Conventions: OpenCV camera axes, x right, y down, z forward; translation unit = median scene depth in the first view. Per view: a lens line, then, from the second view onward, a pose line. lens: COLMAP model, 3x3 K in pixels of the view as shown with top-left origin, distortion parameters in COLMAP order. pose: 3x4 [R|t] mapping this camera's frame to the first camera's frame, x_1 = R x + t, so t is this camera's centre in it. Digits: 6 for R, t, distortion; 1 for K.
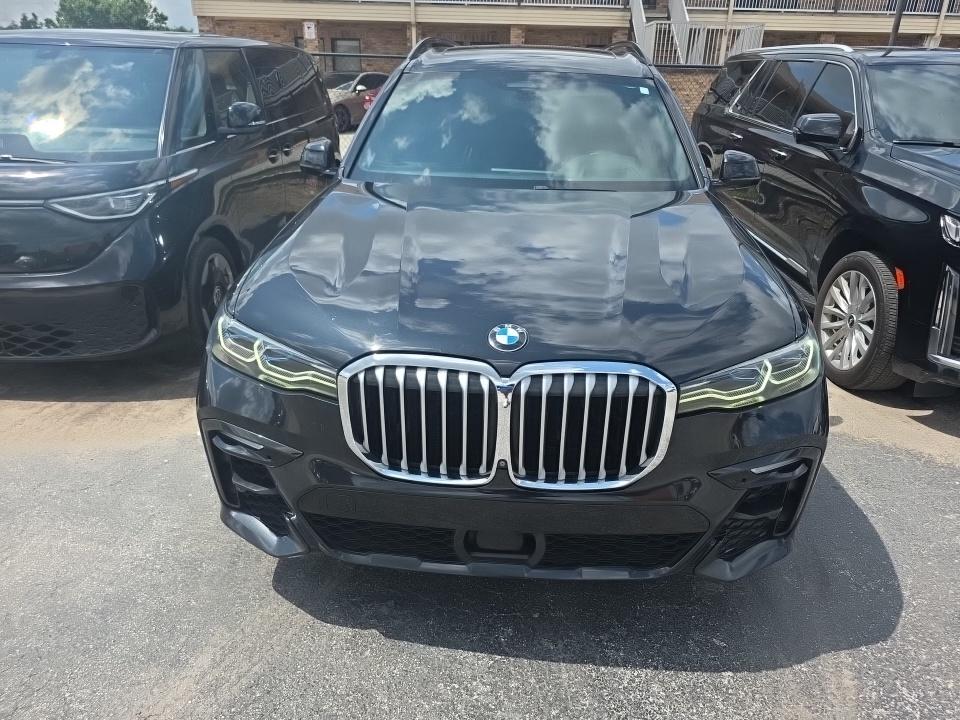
lens RADIAL K [[676.9, 0, 482.7], [0, 676.9, 355.6], [0, 0, 1]] dist [0.030277, -0.012012]
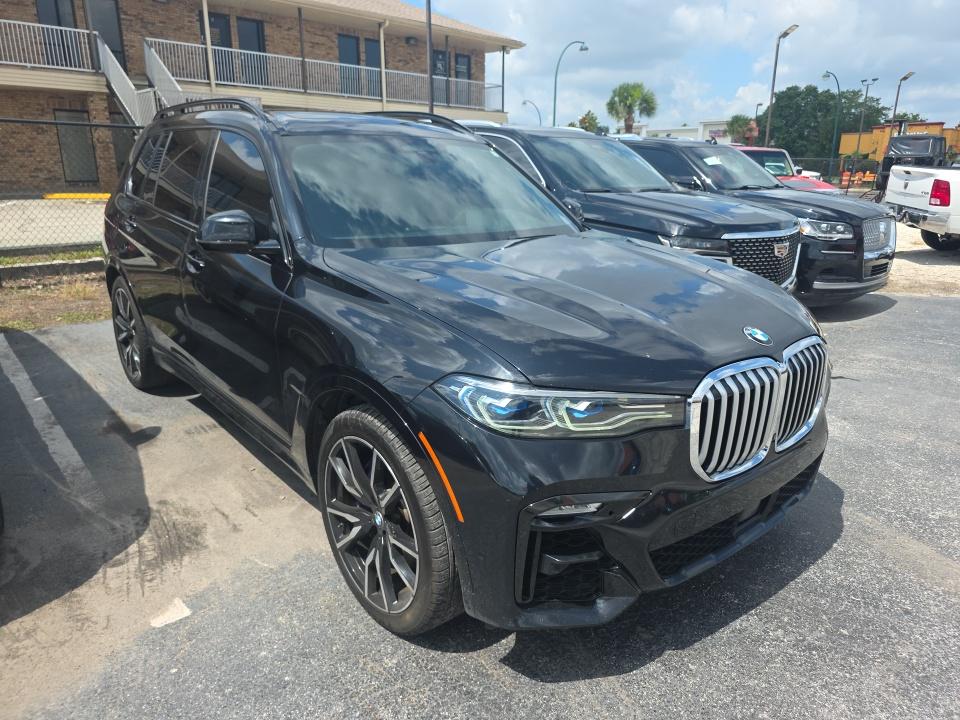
lens RADIAL K [[676.9, 0, 481.2], [0, 676.9, 362.7], [0, 0, 1]] dist [0.030277, -0.012012]
pose [[0.698773, -0.221300, 0.680252, -0.152883], [0.269764, 0.962256, 0.035933, -0.026936], [-0.662528, 0.158398, 0.732097, 0.043895]]
